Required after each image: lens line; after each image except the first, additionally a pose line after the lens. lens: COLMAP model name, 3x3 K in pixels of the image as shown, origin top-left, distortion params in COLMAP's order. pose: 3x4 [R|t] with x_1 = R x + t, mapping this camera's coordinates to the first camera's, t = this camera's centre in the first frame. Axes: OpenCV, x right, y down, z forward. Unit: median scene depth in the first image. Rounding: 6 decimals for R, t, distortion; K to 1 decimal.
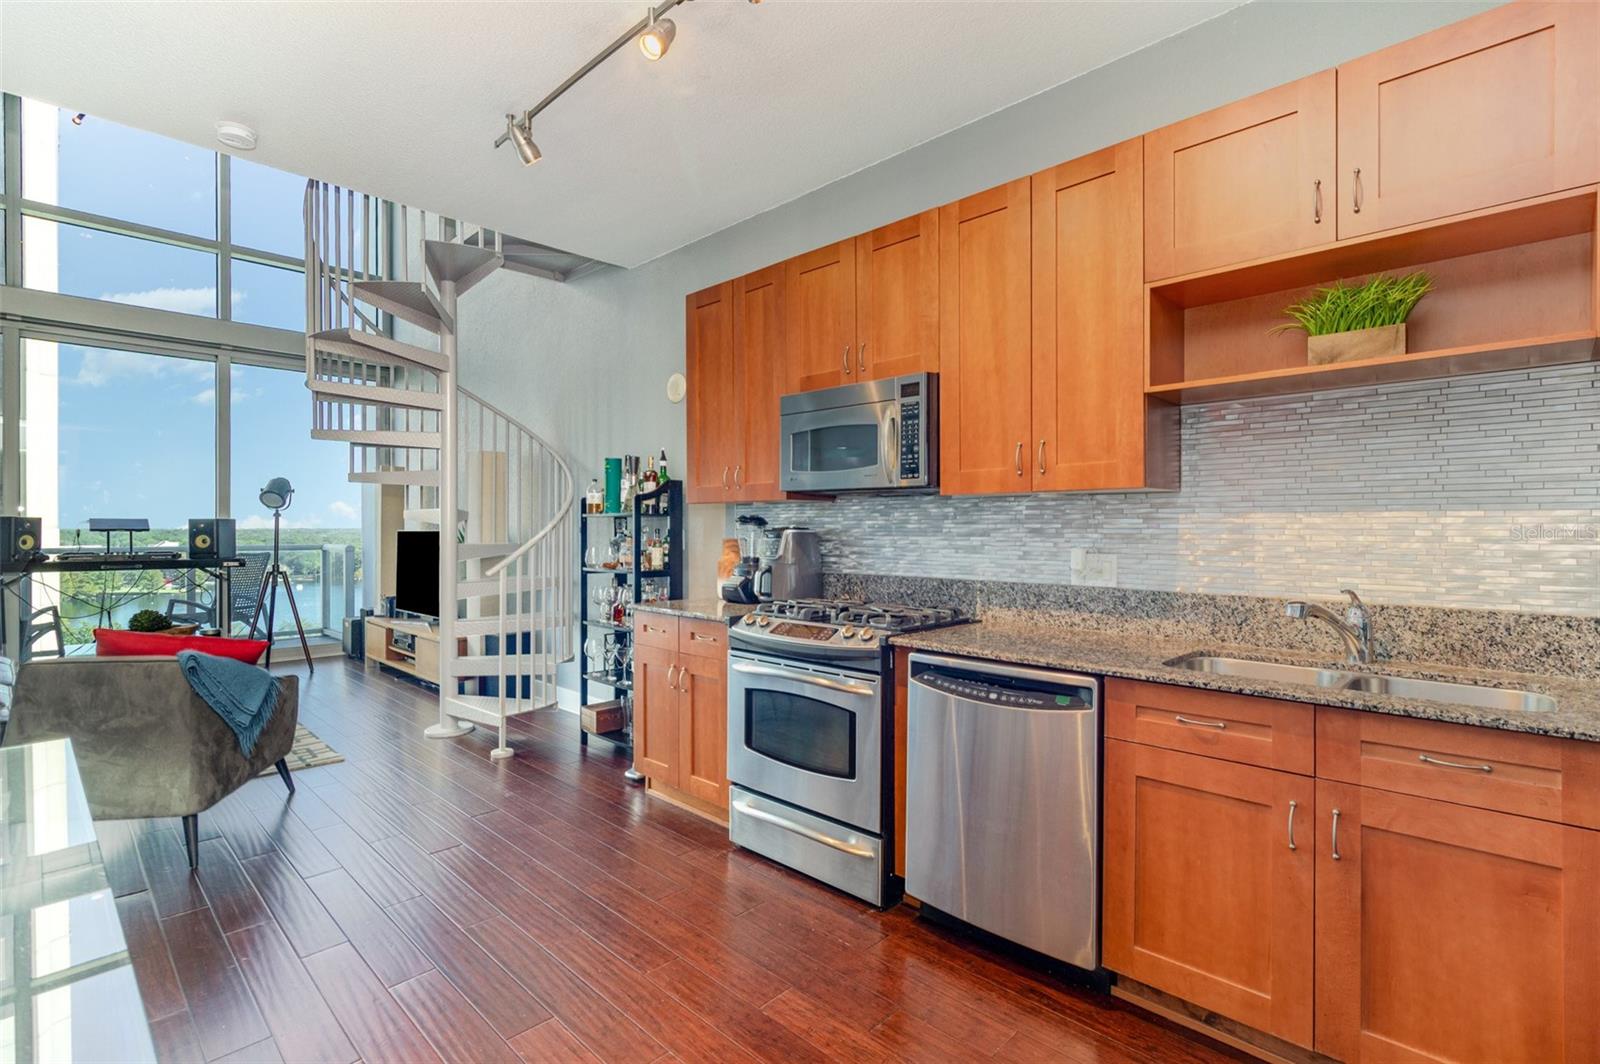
lens RADIAL K [[753.1, 0, 801.1], [0, 753.1, 531.1], [0, 0, 1]] dist [0.020961, -0.000121]
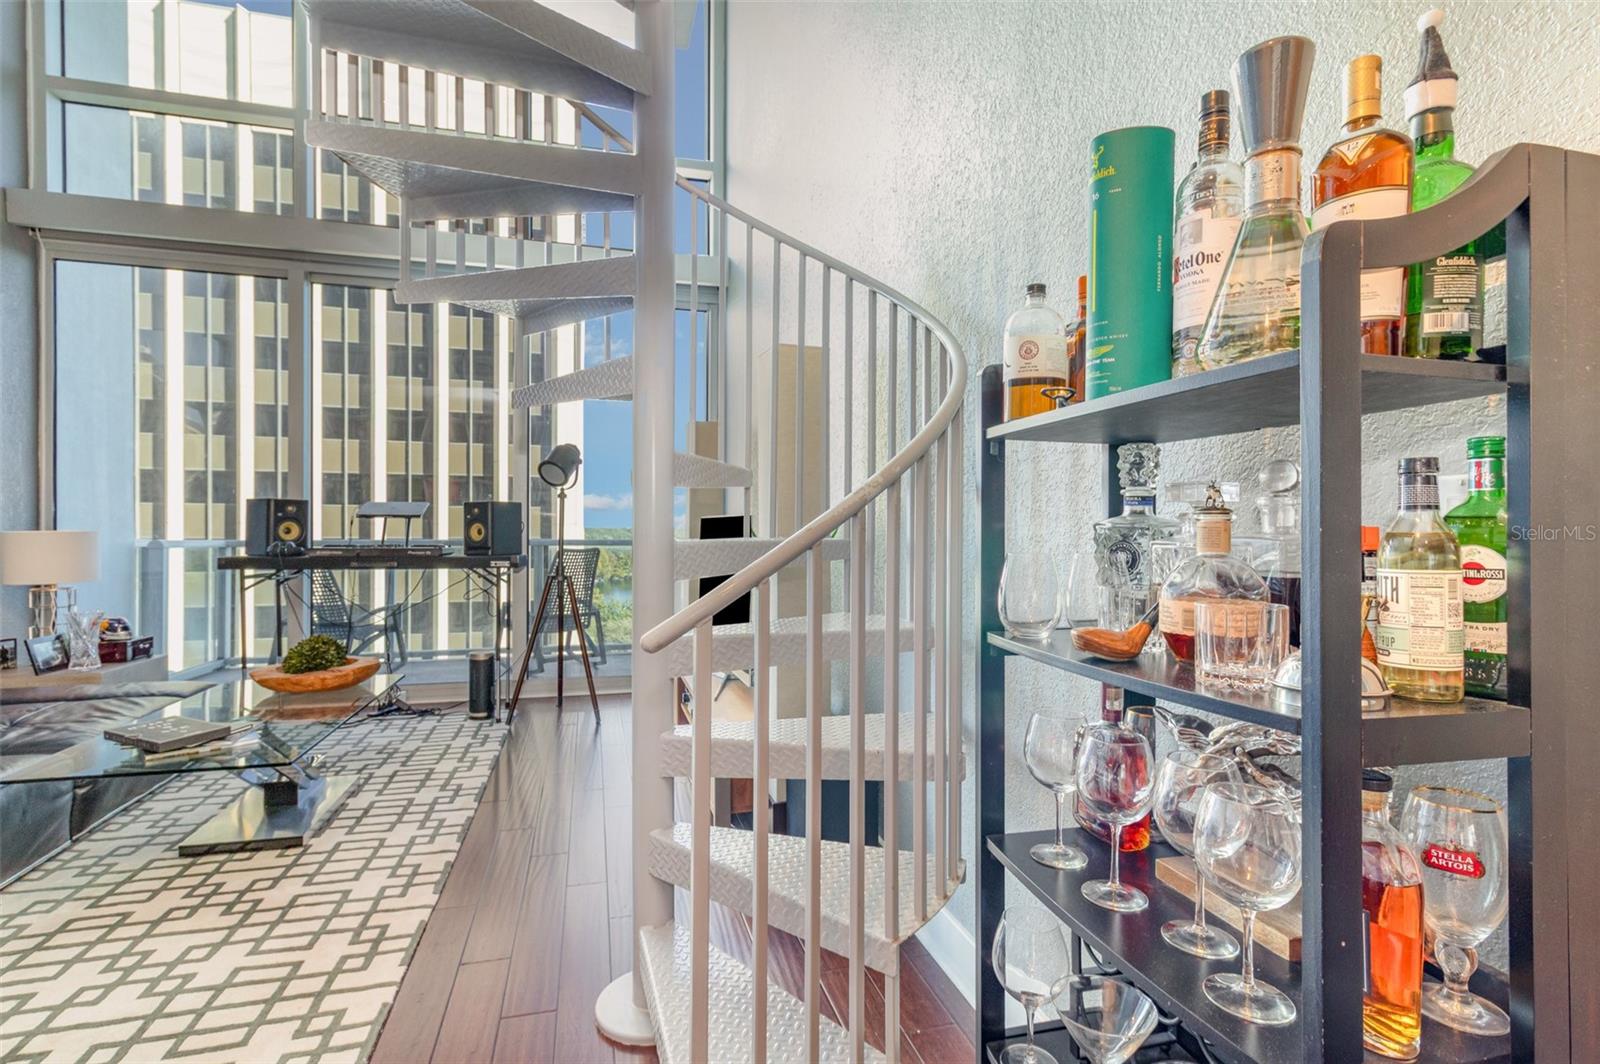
lens RADIAL K [[753.1, 0, 801.5], [0, 753.1, 530.2], [0, 0, 1]] dist [0.020961, -0.000121]
pose [[0.861122, 0.002787, -0.508390, -0.288989], [-0.001567, 0.999995, 0.002828, 0.017294], [0.508396, -0.001639, 0.861122, 1.010047]]
